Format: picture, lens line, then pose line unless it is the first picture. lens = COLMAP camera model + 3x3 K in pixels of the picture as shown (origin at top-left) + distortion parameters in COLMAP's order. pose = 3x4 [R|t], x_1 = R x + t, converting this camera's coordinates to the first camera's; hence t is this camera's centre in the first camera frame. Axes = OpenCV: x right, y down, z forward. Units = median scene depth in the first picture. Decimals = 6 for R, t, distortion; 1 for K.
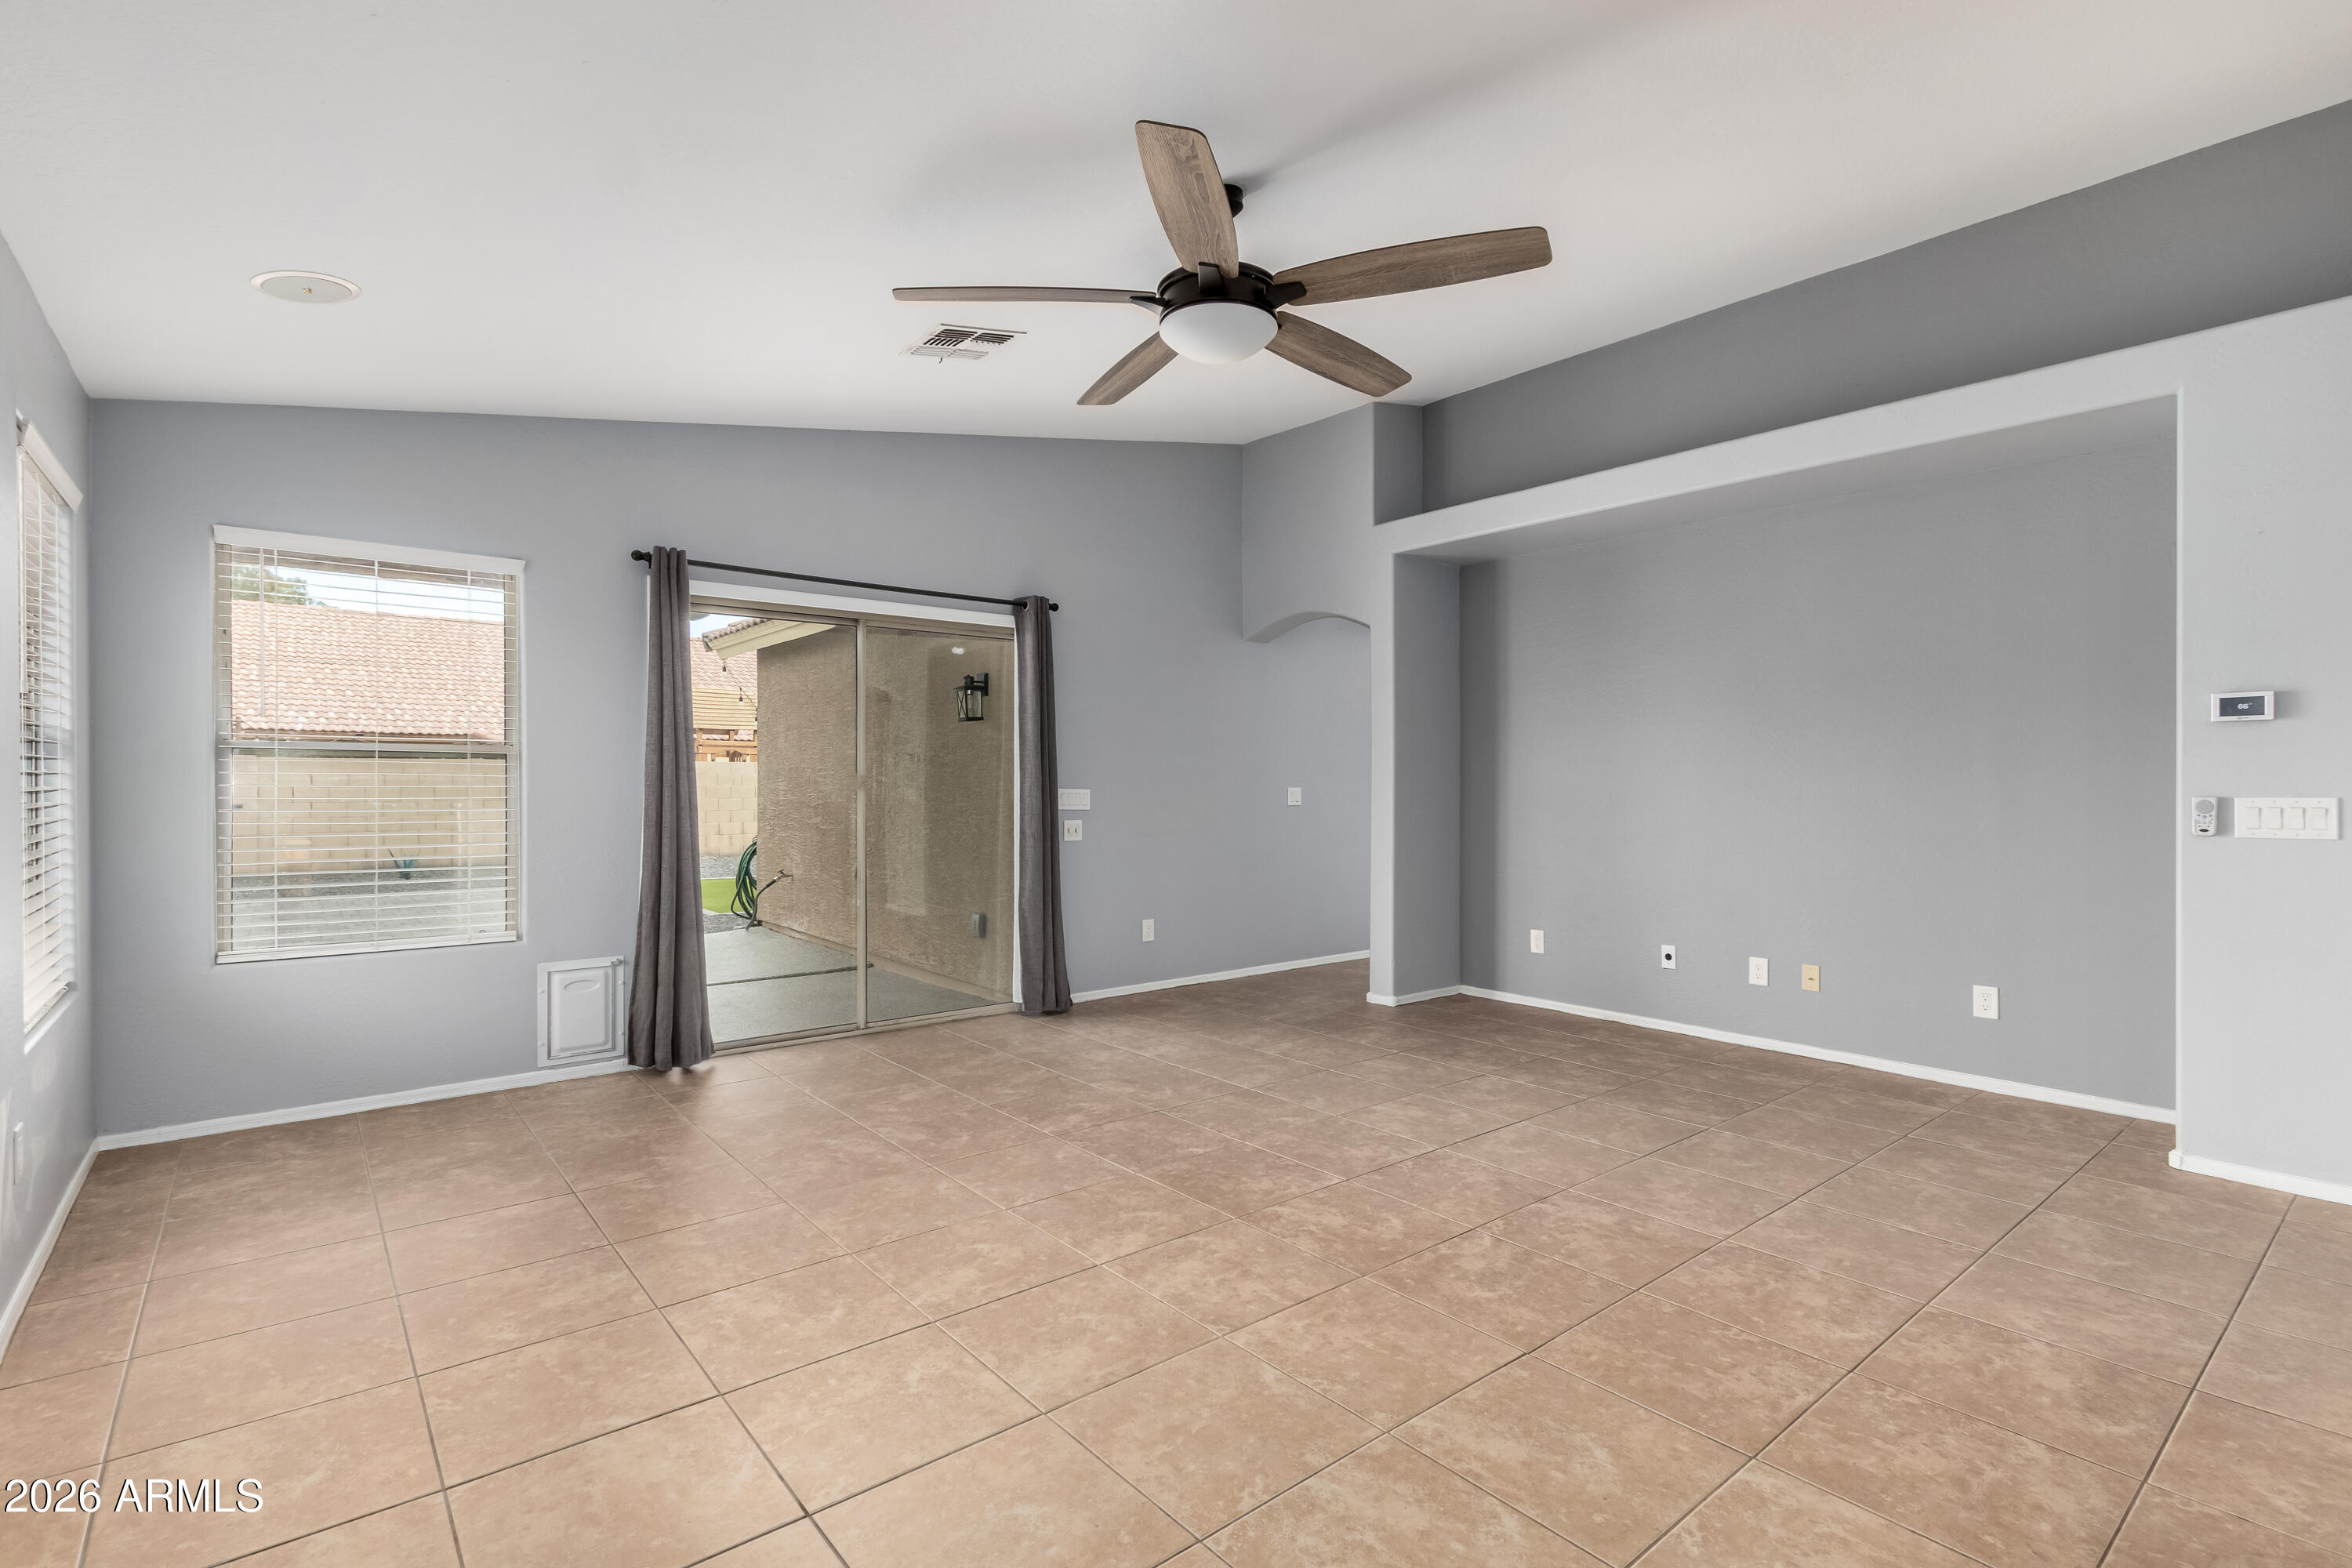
lens RADIAL K [[1091.2, 0, 1187.6], [0, 1091.2, 783.8], [0, 0, 1]] dist [0.008729, -0.001993]
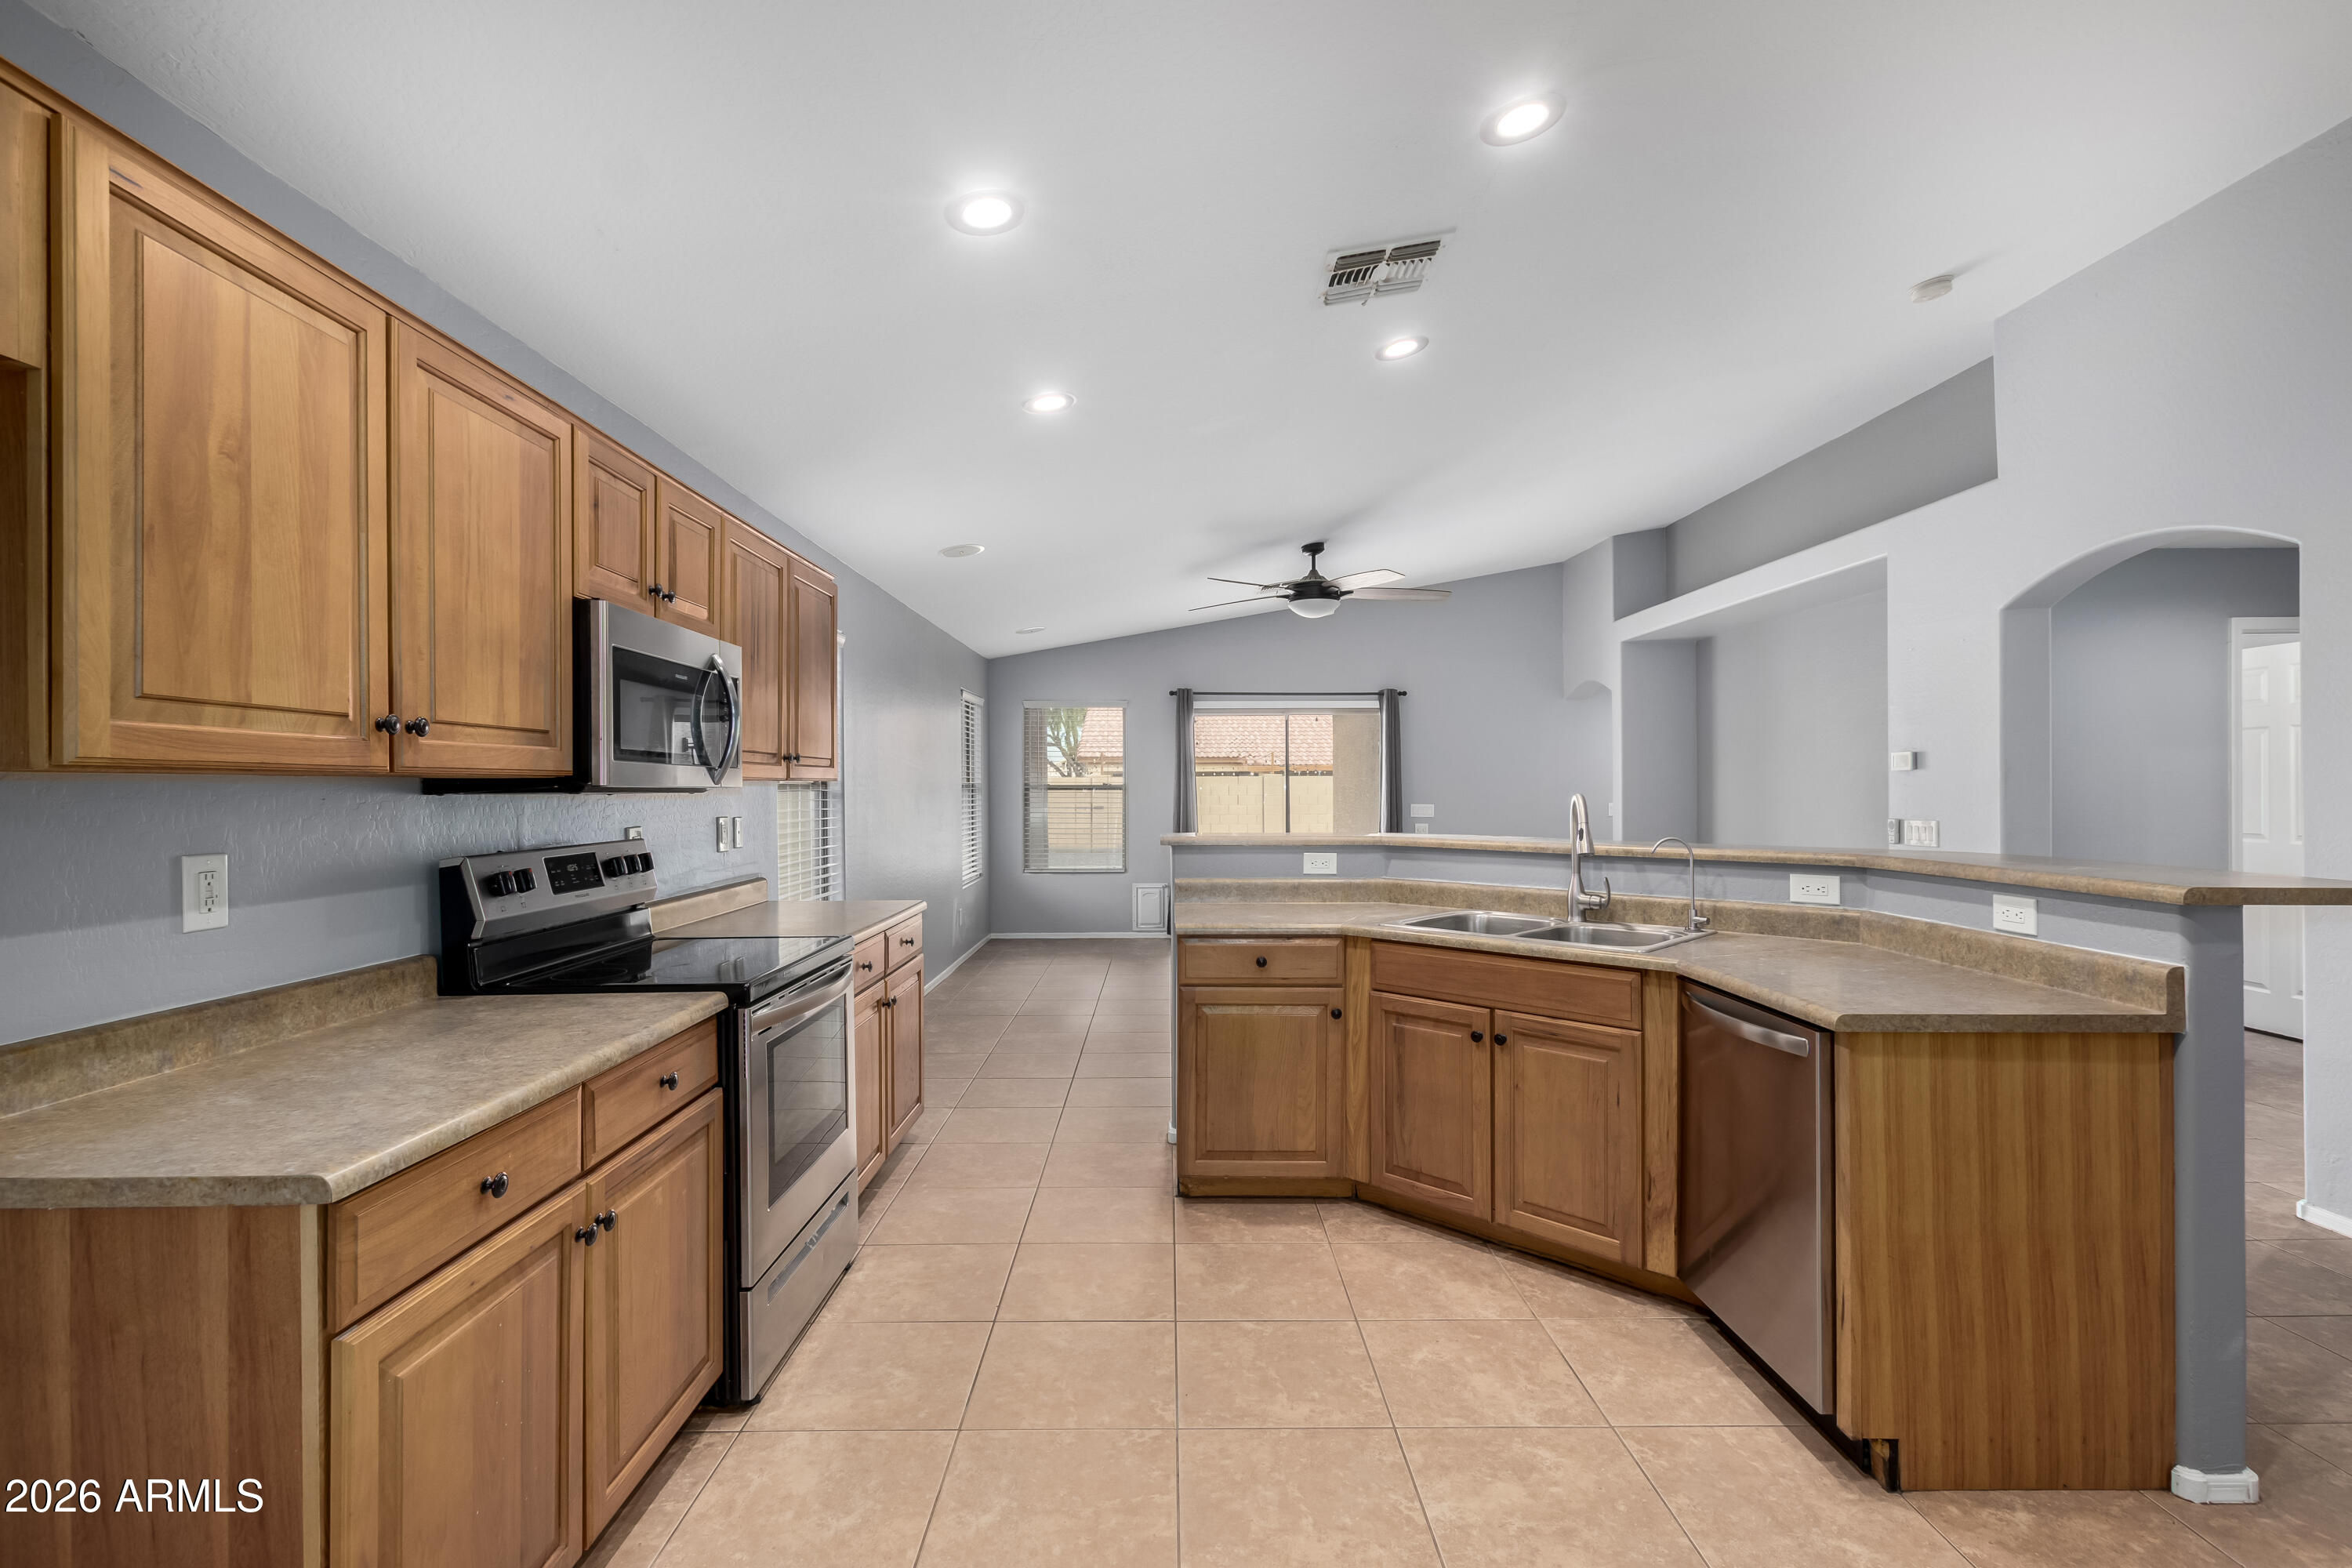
lens RADIAL K [[1091.2, 0, 1170.8], [0, 1091.2, 785.5], [0, 0, 1]] dist [0.008729, -0.001993]
pose [[0.773613, -0.005241, -0.633637, 1.094446], [0.004859, 0.999985, -0.002339, -0.036027], [0.633640, -0.001270, 0.773627, -0.824507]]
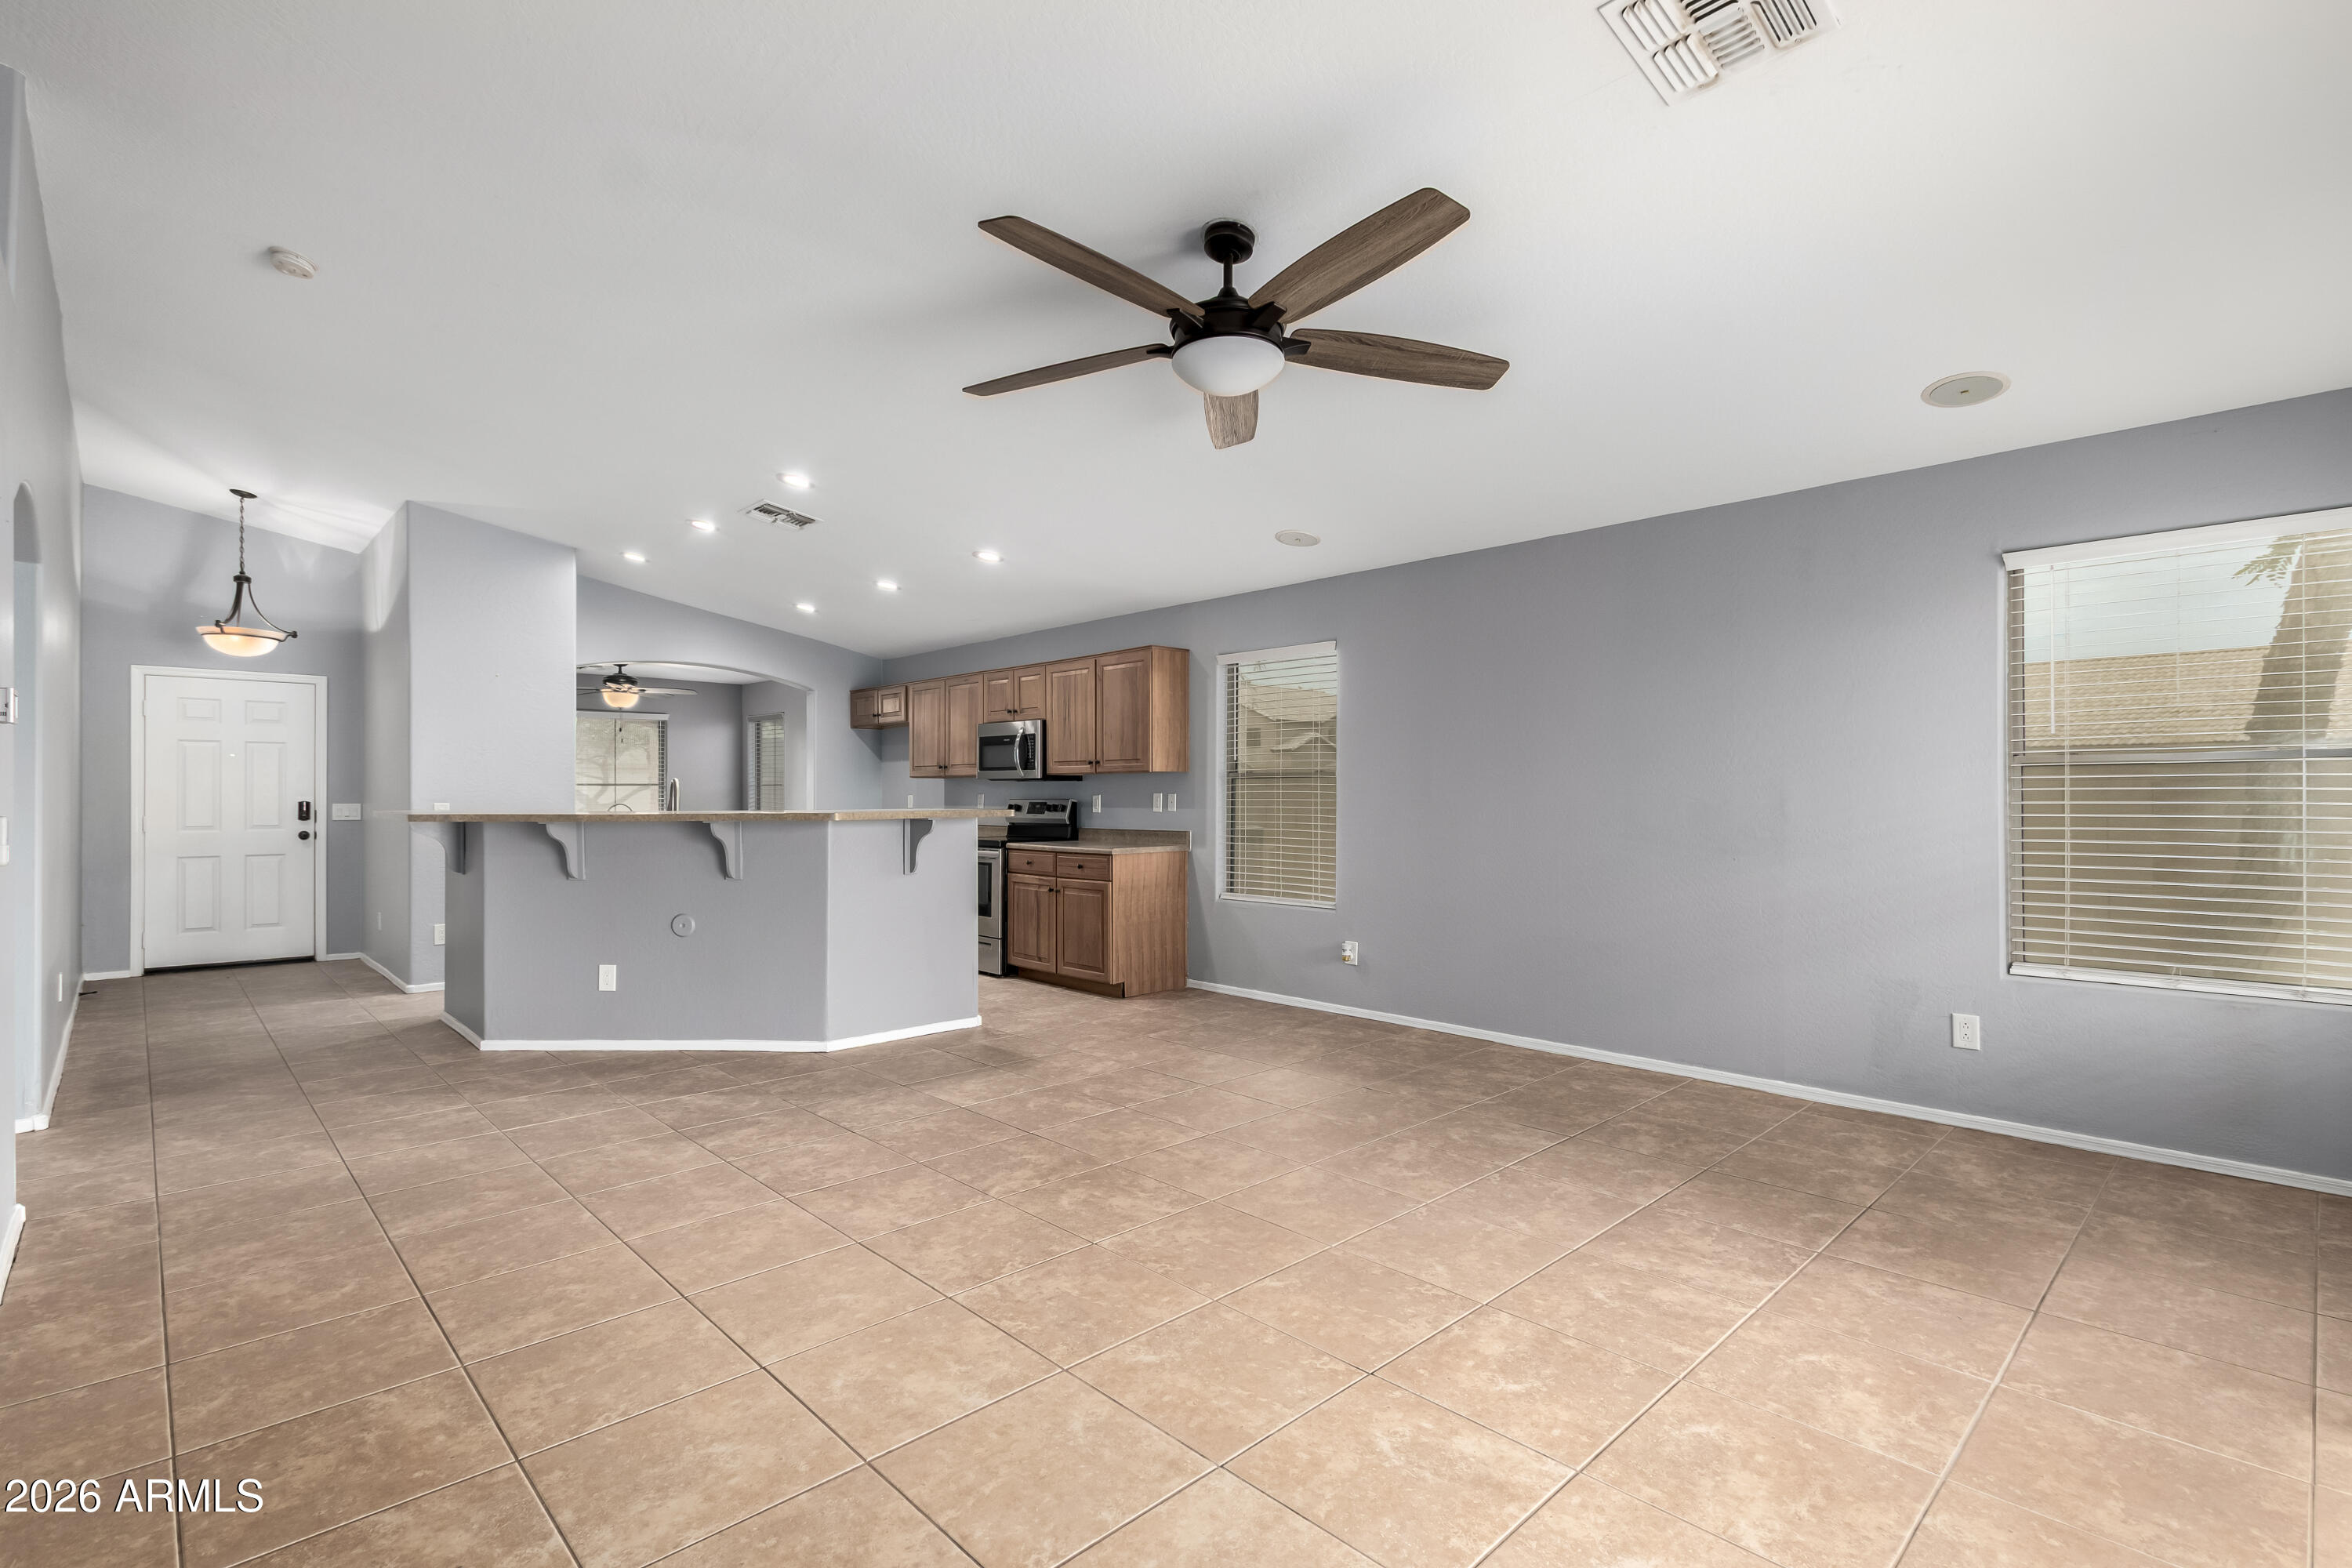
lens RADIAL K [[1091.2, 0, 1188.0], [0, 1091.2, 792.6], [0, 0, 1]] dist [0.008729, -0.001993]
pose [[-0.997093, -0.000007, -0.076198, 0.129830], [0.000149, 0.999998, -0.002040, -0.005837], [0.076197, -0.002045, -0.997091, 1.810668]]
